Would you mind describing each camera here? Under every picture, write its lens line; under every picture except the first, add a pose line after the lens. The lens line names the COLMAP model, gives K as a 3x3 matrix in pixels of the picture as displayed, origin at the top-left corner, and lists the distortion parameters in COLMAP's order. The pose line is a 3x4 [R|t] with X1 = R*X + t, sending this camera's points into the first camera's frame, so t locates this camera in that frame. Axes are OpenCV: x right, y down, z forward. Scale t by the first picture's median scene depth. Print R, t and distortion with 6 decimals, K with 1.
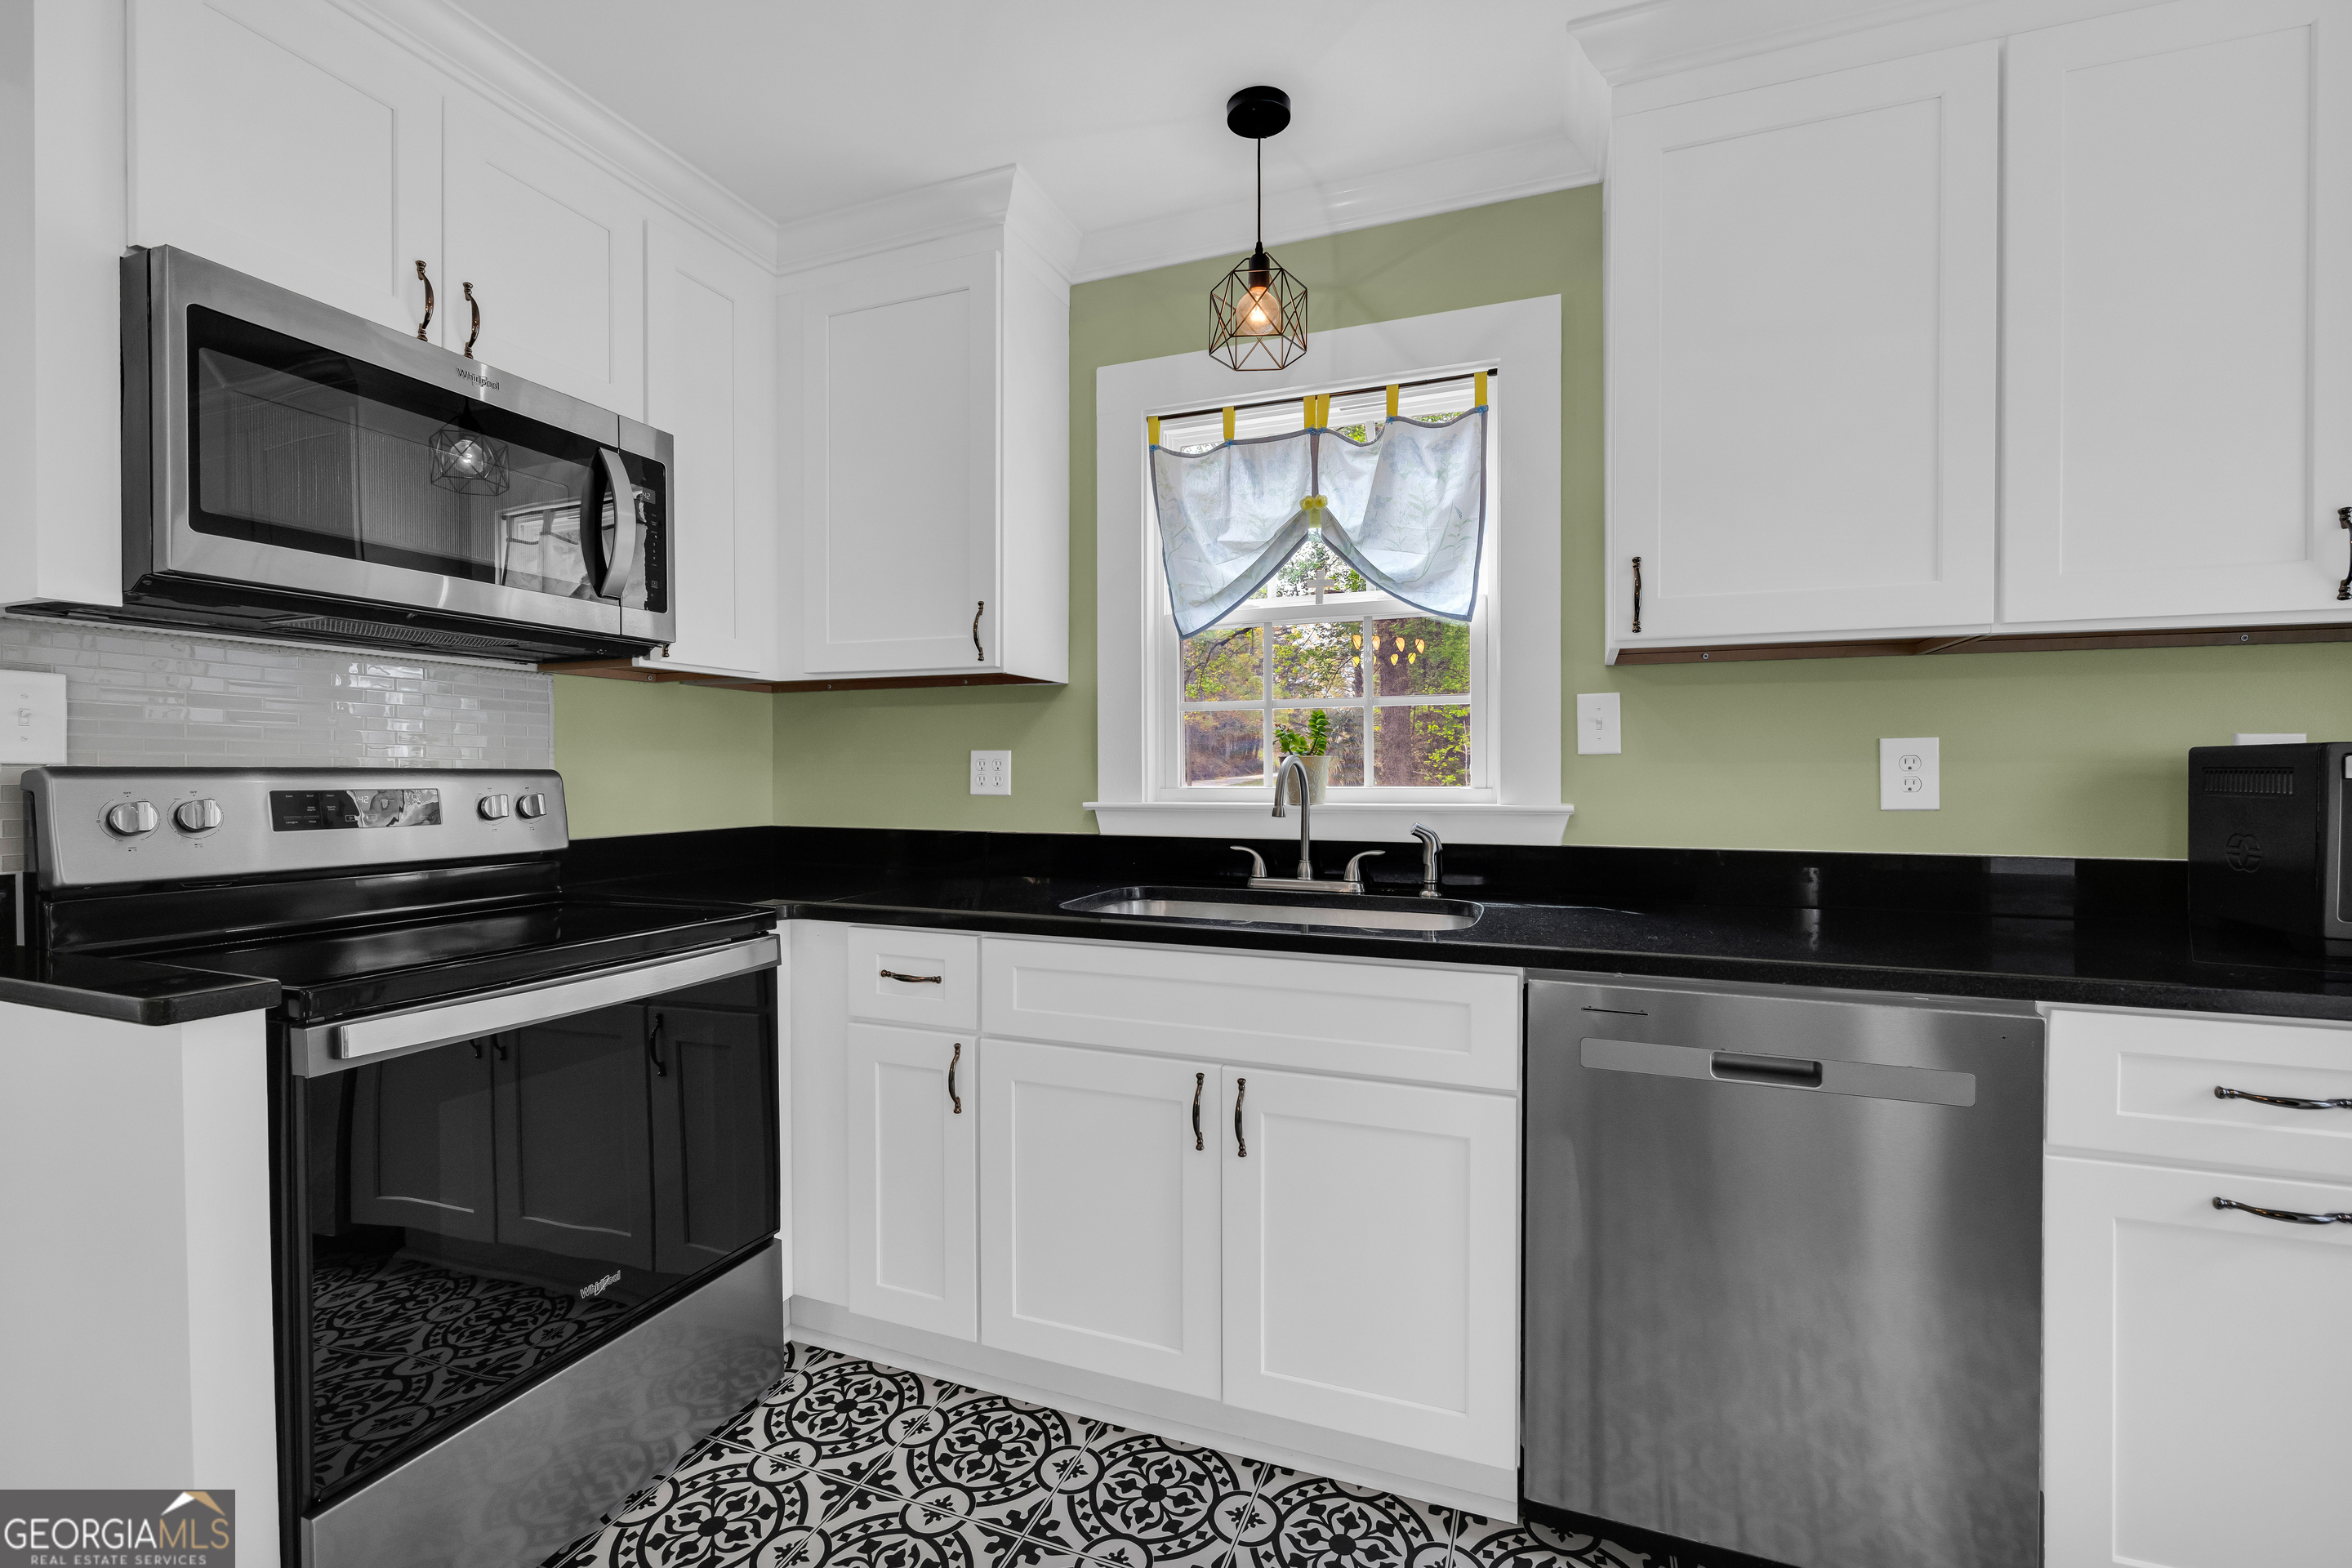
lens RADIAL K [[945.5, 0, 1189.6], [0, 945.5, 776.9], [0, 0, 1]] dist [-0.004657, -0.000056]
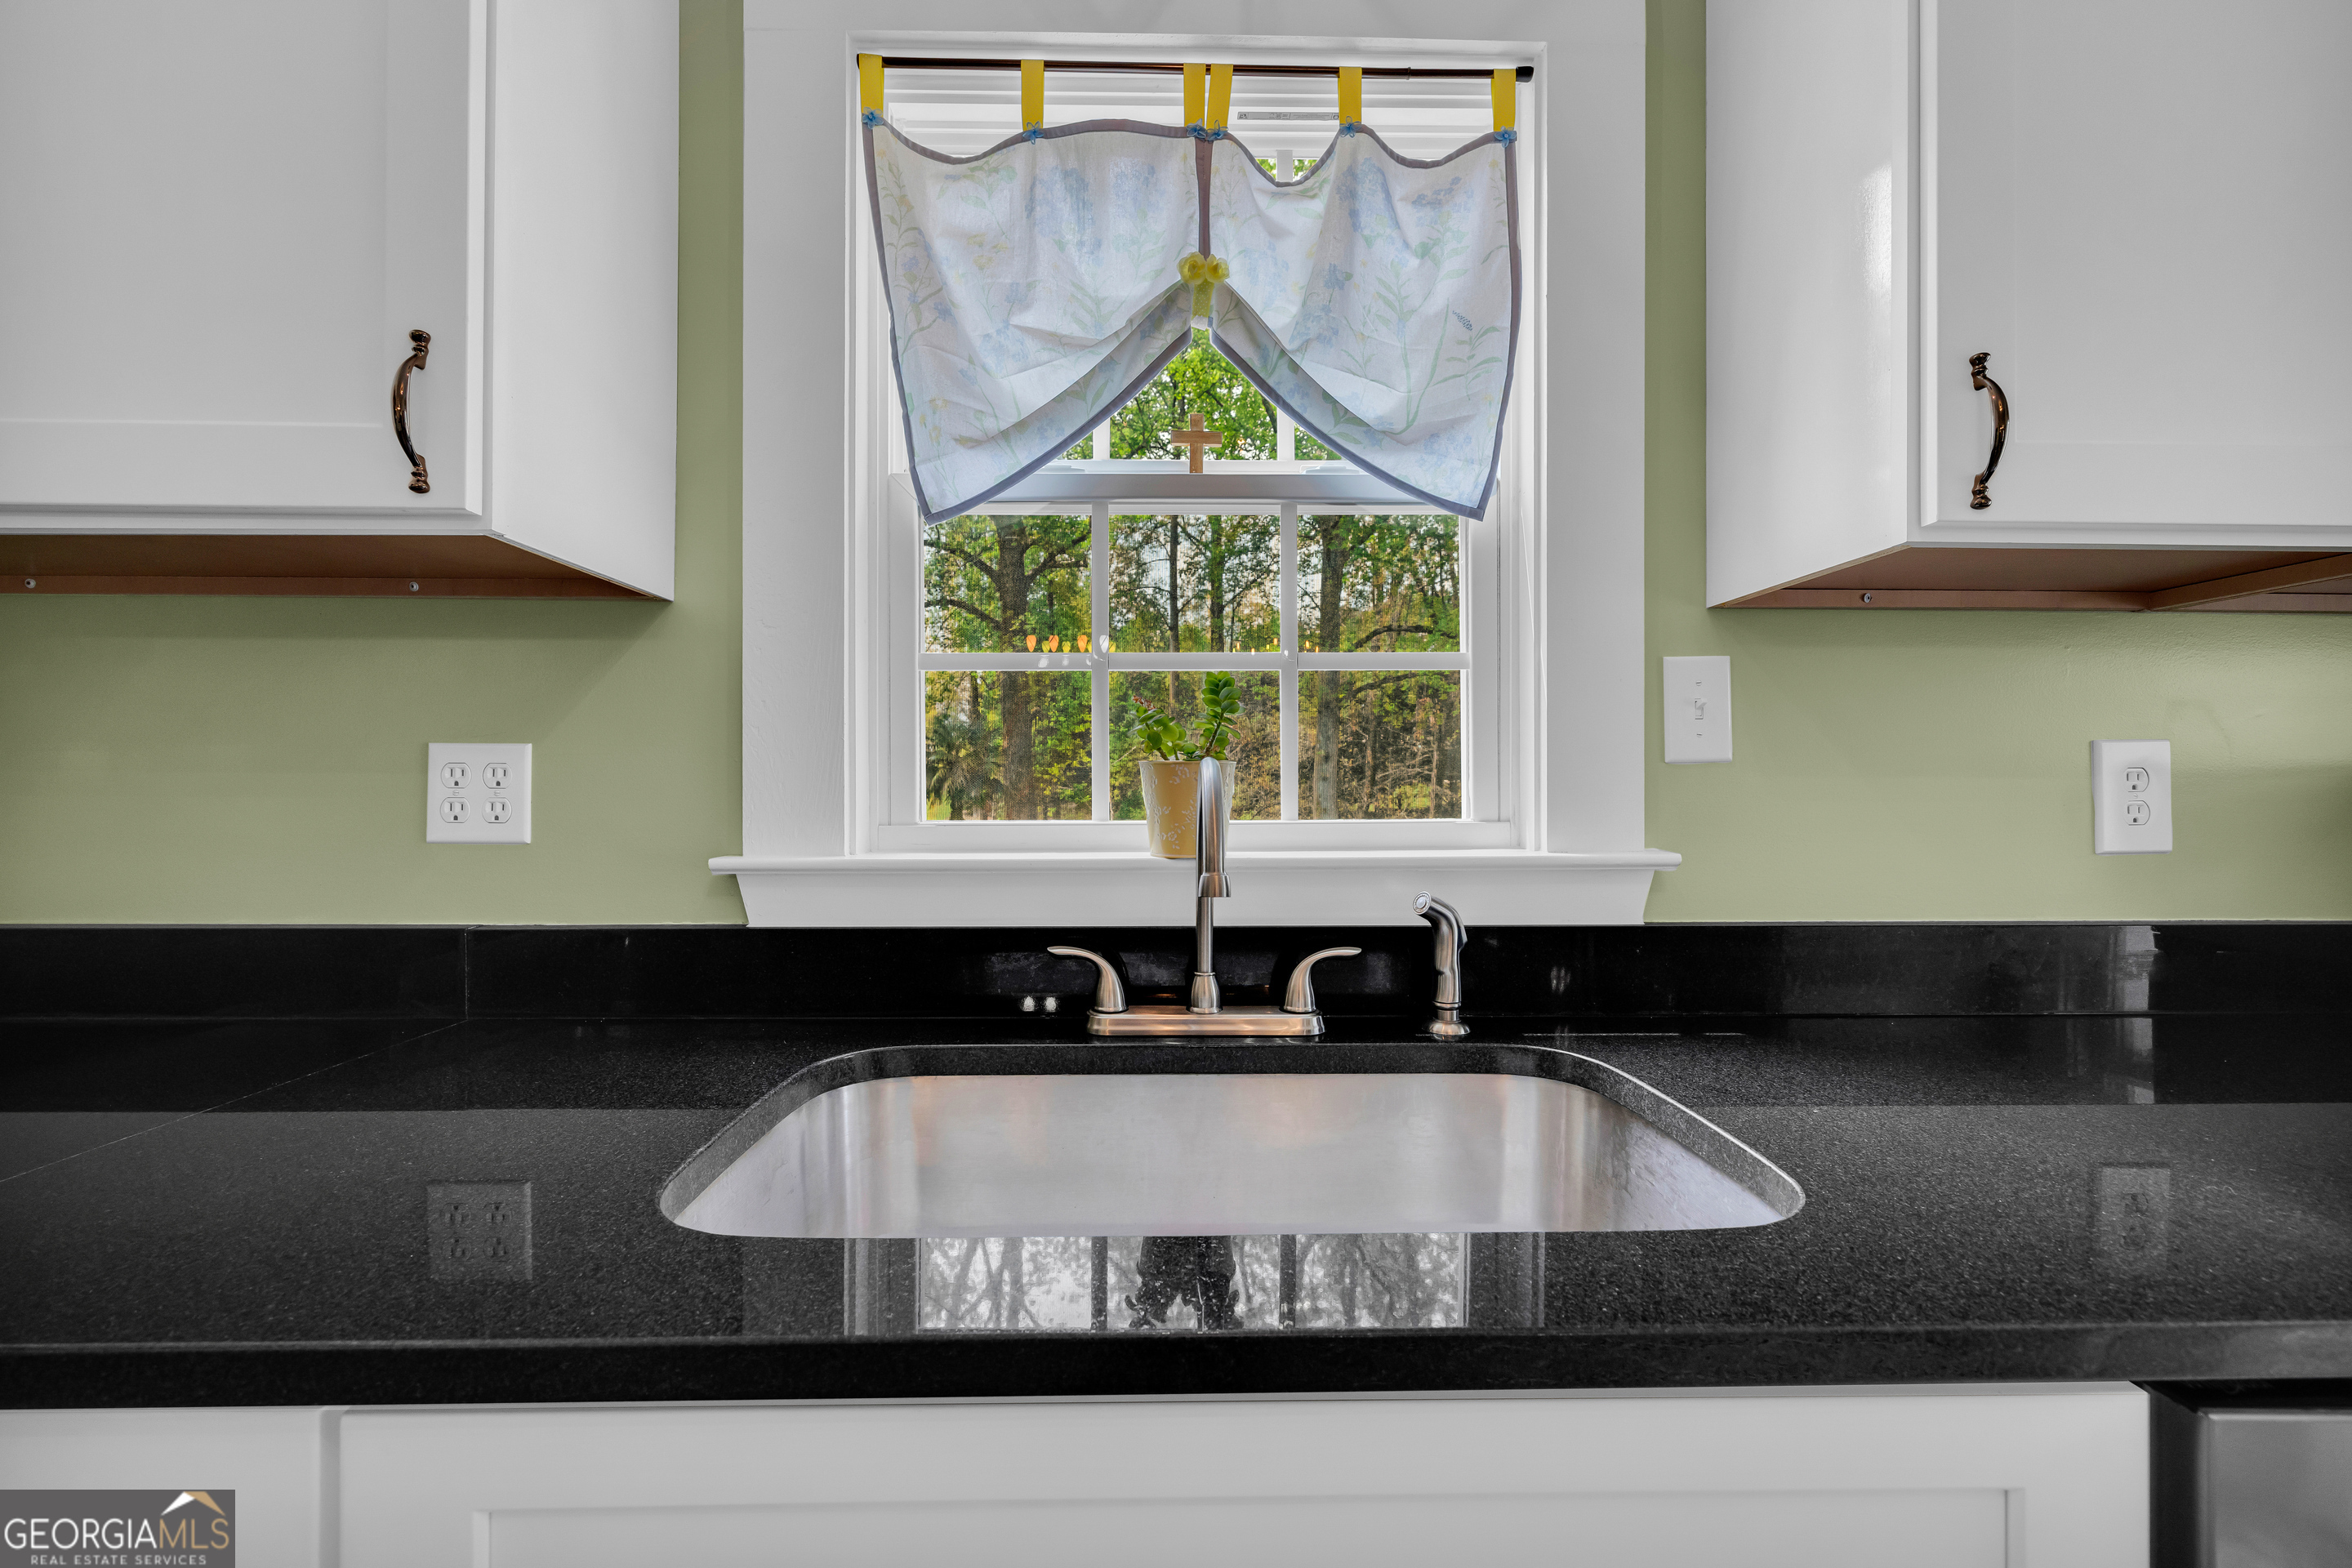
lens RADIAL K [[945.5, 0, 1137.8], [0, 945.5, 779.1], [0, 0, 1]] dist [-0.004657, -0.000056]
pose [[0.941558, 0.002988, 0.336838, -0.076486], [0.000414, 0.999950, -0.010027, -0.007235], [-0.336851, 0.009580, 0.941509, 0.540823]]
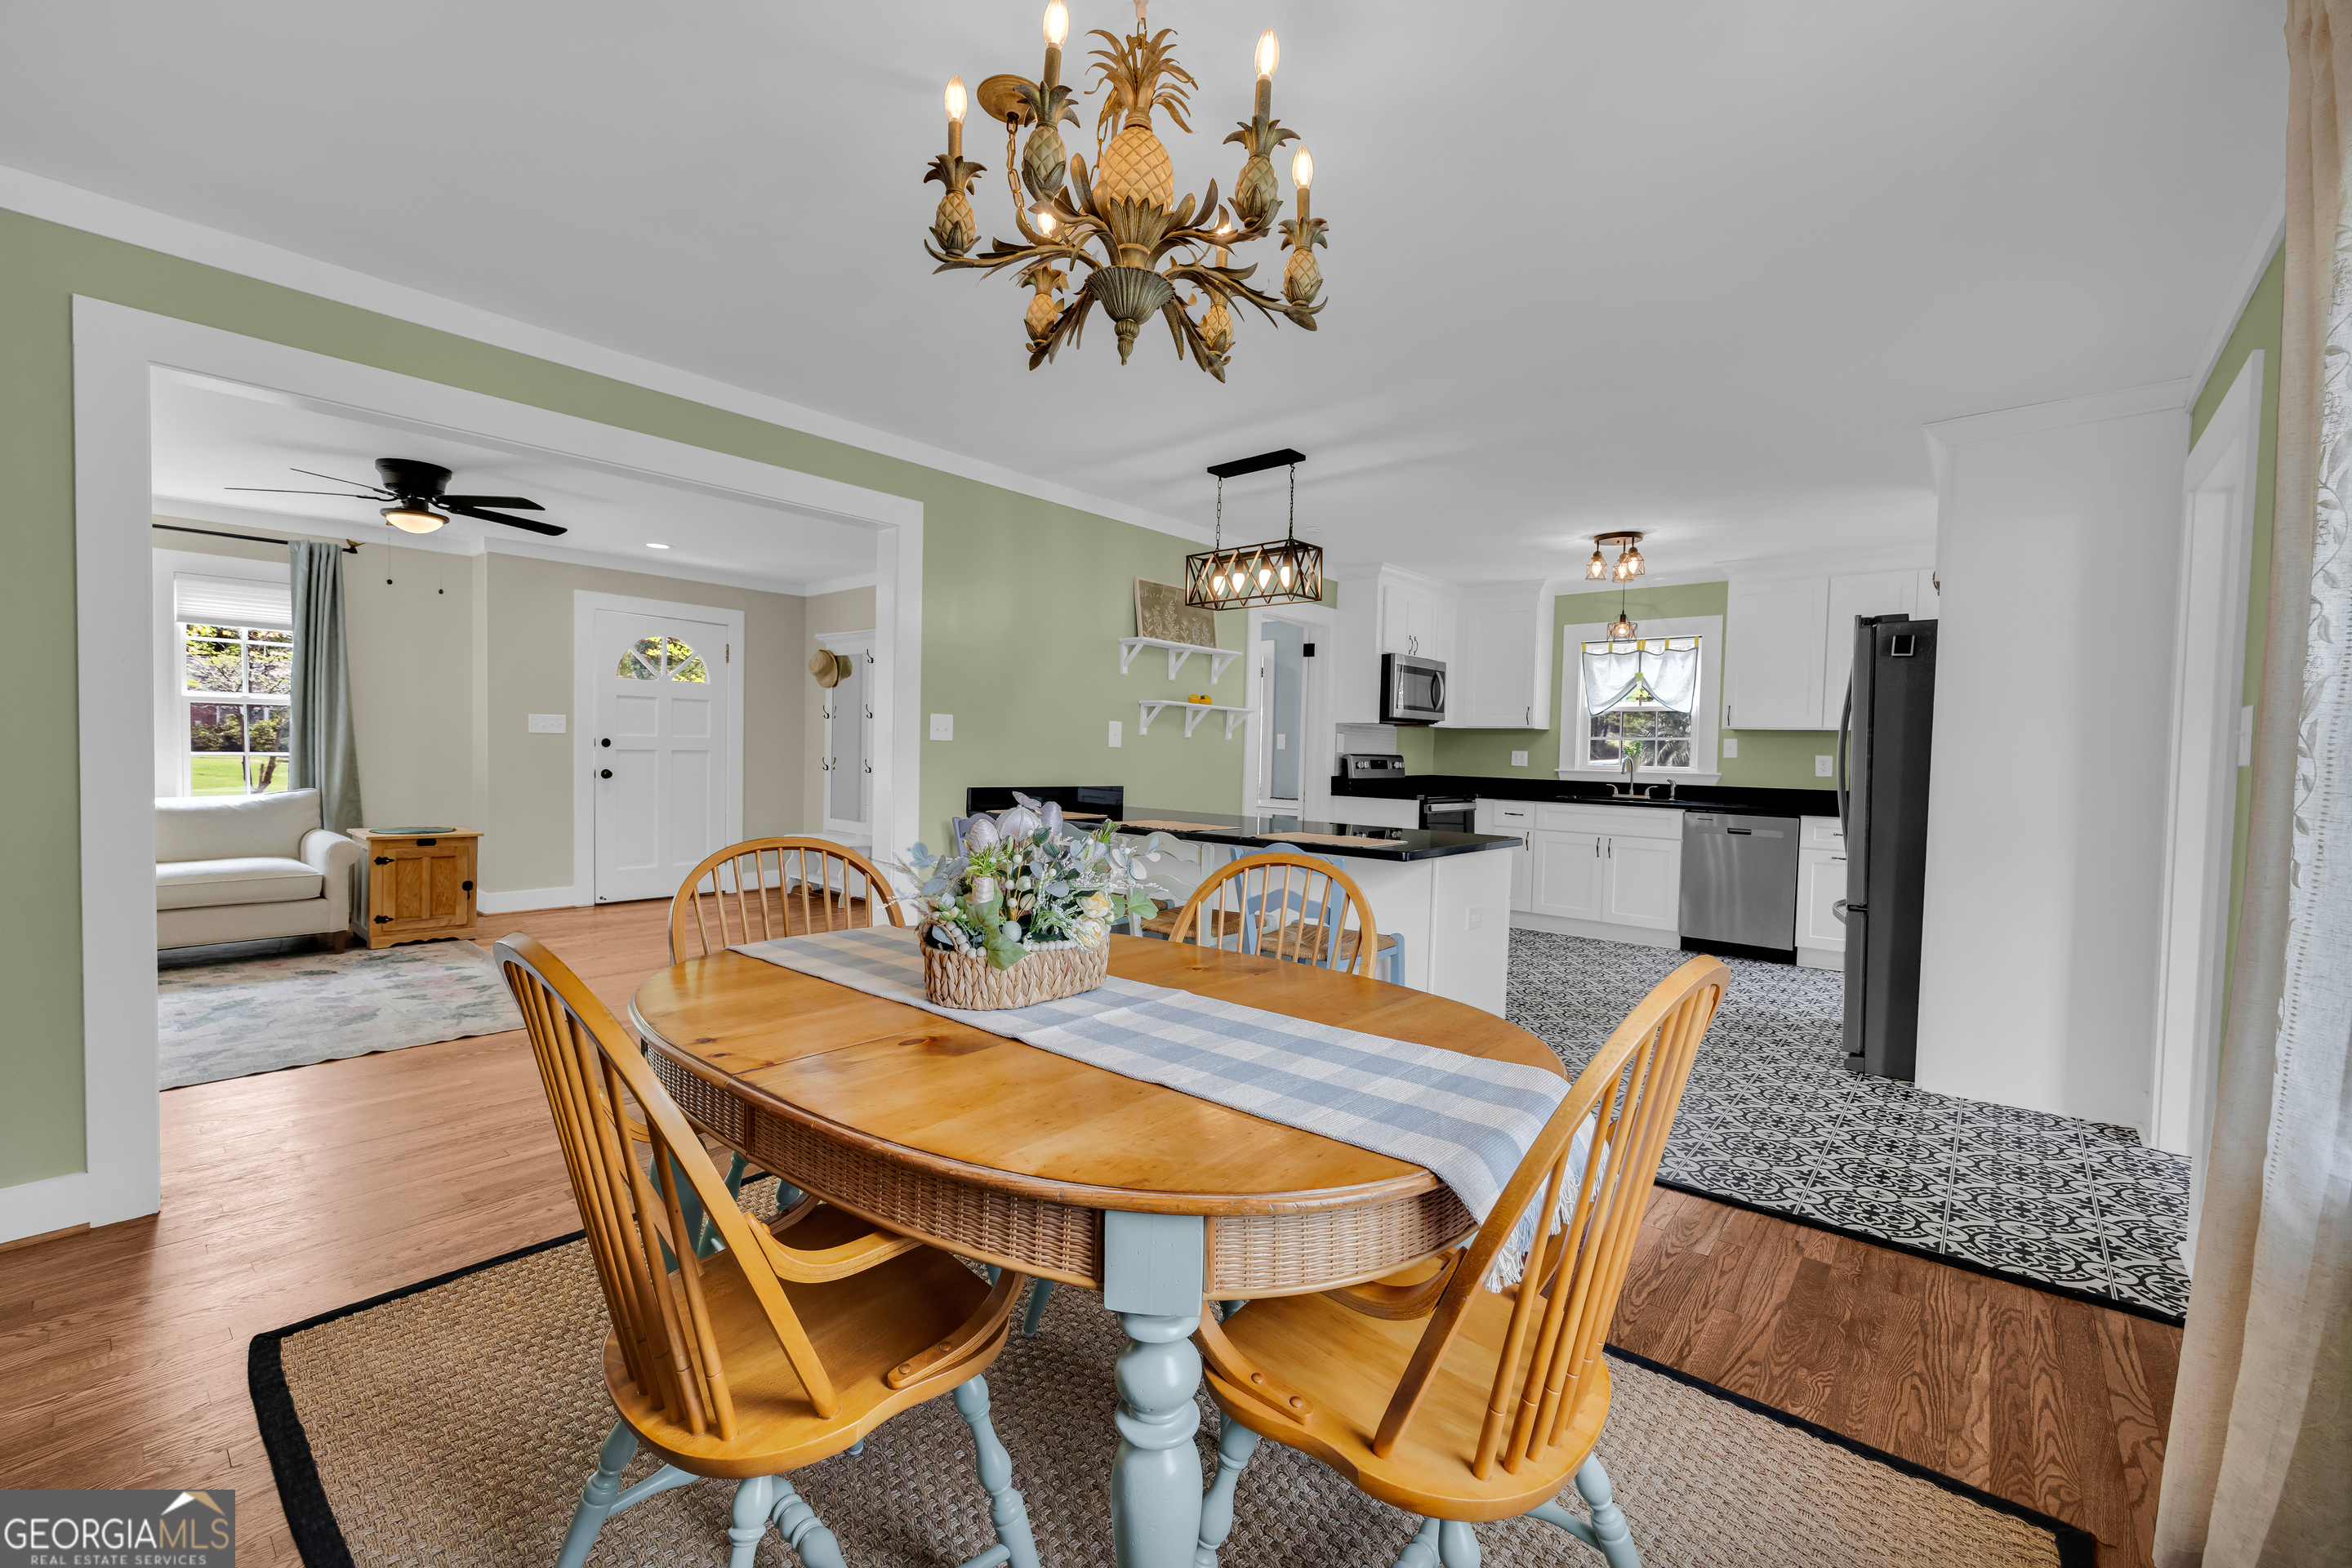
lens RADIAL K [[1066.6, 0, 1197.5], [0, 1066.6, 798.6], [0, 0, 1]] dist [-0.021749, -0.000109]
pose [[0.960337, 0.034186, -0.276739, -0.286286], [-0.026048, 0.999115, 0.033029, 0.040246], [0.277624, -0.024511, 0.960377, -2.805974]]
